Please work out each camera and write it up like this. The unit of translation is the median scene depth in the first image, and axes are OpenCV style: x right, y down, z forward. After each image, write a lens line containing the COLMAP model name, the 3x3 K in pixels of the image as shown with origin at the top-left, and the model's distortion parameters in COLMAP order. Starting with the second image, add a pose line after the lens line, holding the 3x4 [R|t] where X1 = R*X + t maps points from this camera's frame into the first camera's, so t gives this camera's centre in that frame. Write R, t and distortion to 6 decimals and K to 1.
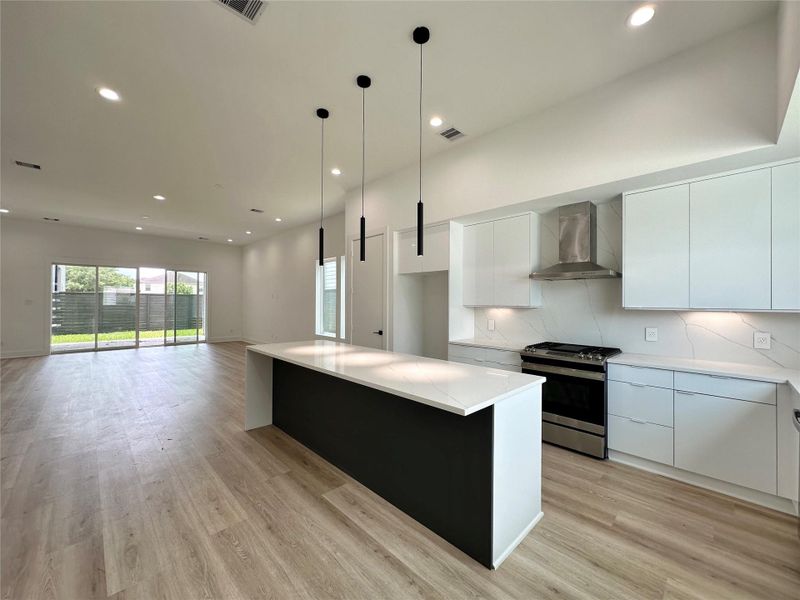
lens RADIAL K [[320.5, 0, 400.0], [0, 320.5, 300.0], [0, 0, 1]] dist [-0.000451, -0.000072]
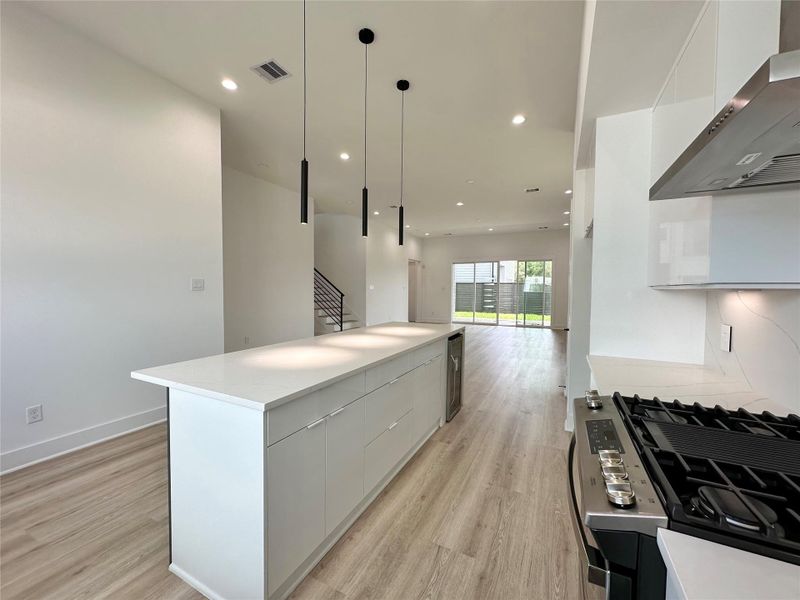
lens RADIAL K [[326.0, 0, 414.2], [0, 326.0, 298.8], [0, 0, 1]] dist [0.025201, 0.000137]
pose [[0.315477, 0.023272, -0.948648, 0.280036], [0.000850, 0.999692, 0.024807, 0.011507], [0.948933, -0.008633, 0.315360, 0.282319]]
